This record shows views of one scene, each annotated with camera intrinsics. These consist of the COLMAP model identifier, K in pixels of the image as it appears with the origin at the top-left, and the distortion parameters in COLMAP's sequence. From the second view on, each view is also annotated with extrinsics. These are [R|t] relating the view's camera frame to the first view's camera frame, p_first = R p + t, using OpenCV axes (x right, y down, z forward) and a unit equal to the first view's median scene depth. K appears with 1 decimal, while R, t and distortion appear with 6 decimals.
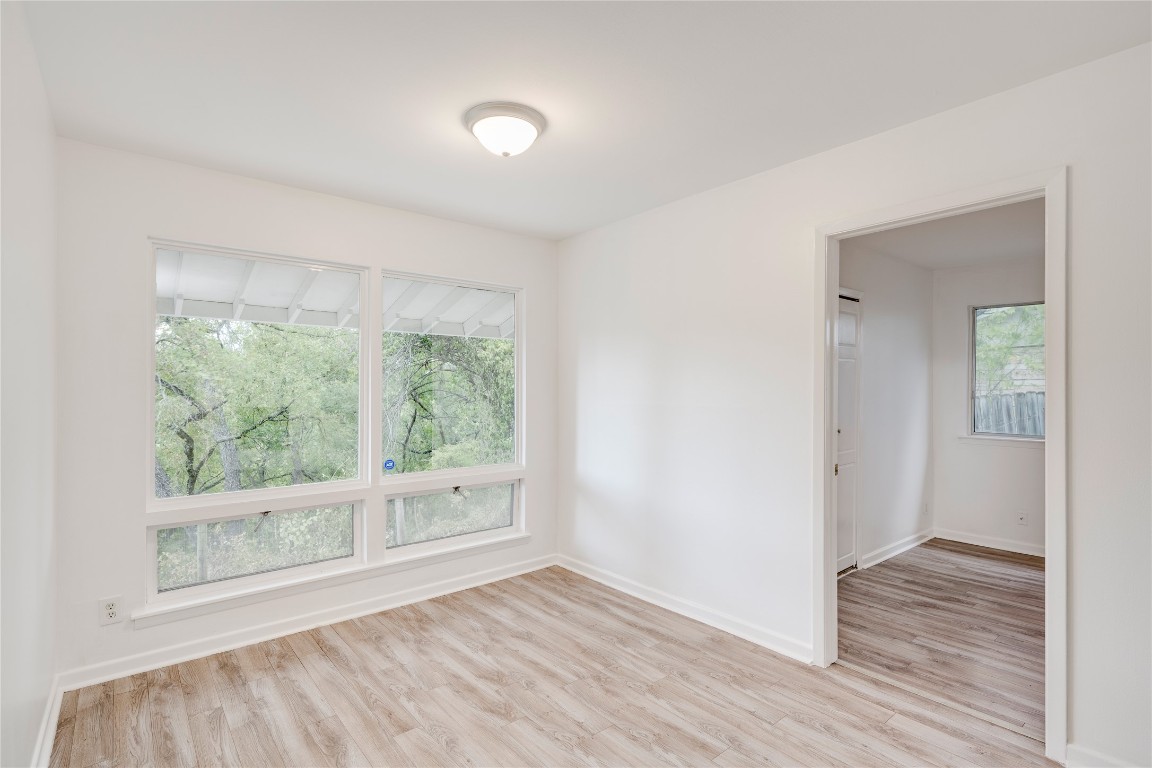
lens RADIAL K [[573.7, 0, 589.5], [0, 573.7, 386.0], [0, 0, 1]] dist [0.002366, 0.000494]
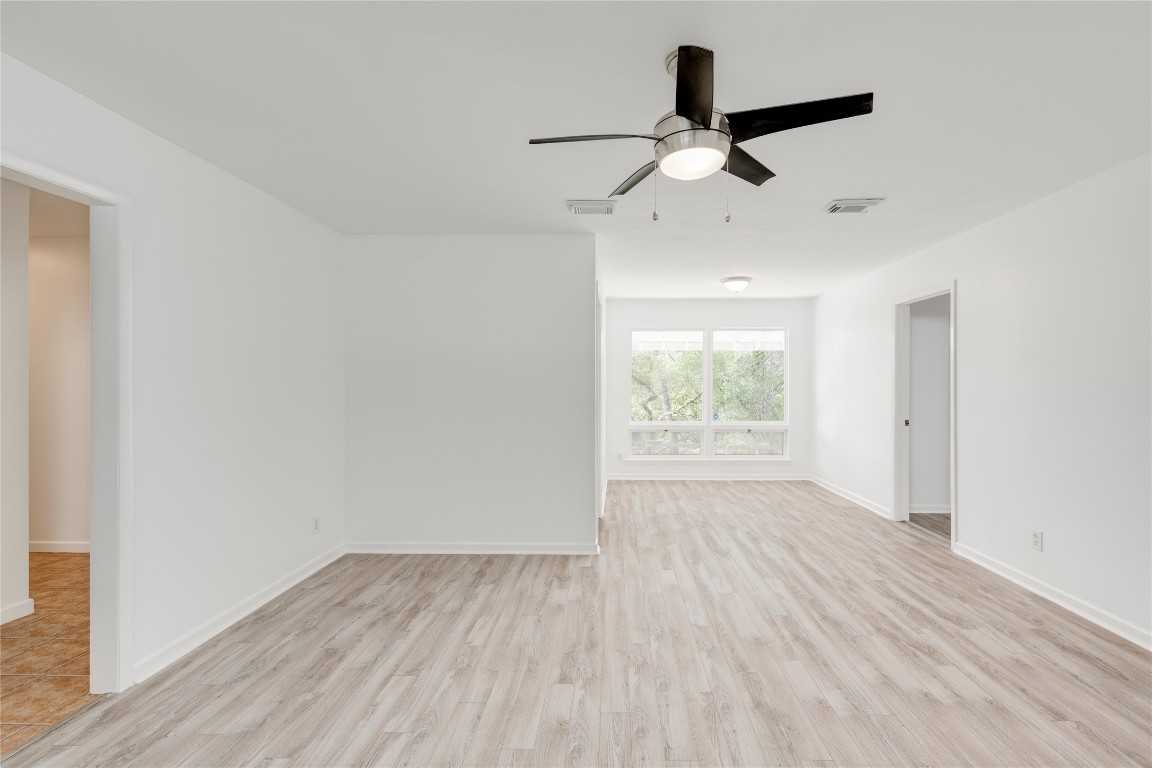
lens RADIAL K [[573.7, 0, 589.5], [0, 573.7, 386.0], [0, 0, 1]] dist [0.002366, 0.000494]
pose [[0.735946, 0.003020, -0.677034, 0.964890], [0.001113, 0.999983, 0.005670, 0.007404], [0.677040, -0.004927, 0.735930, -1.171365]]
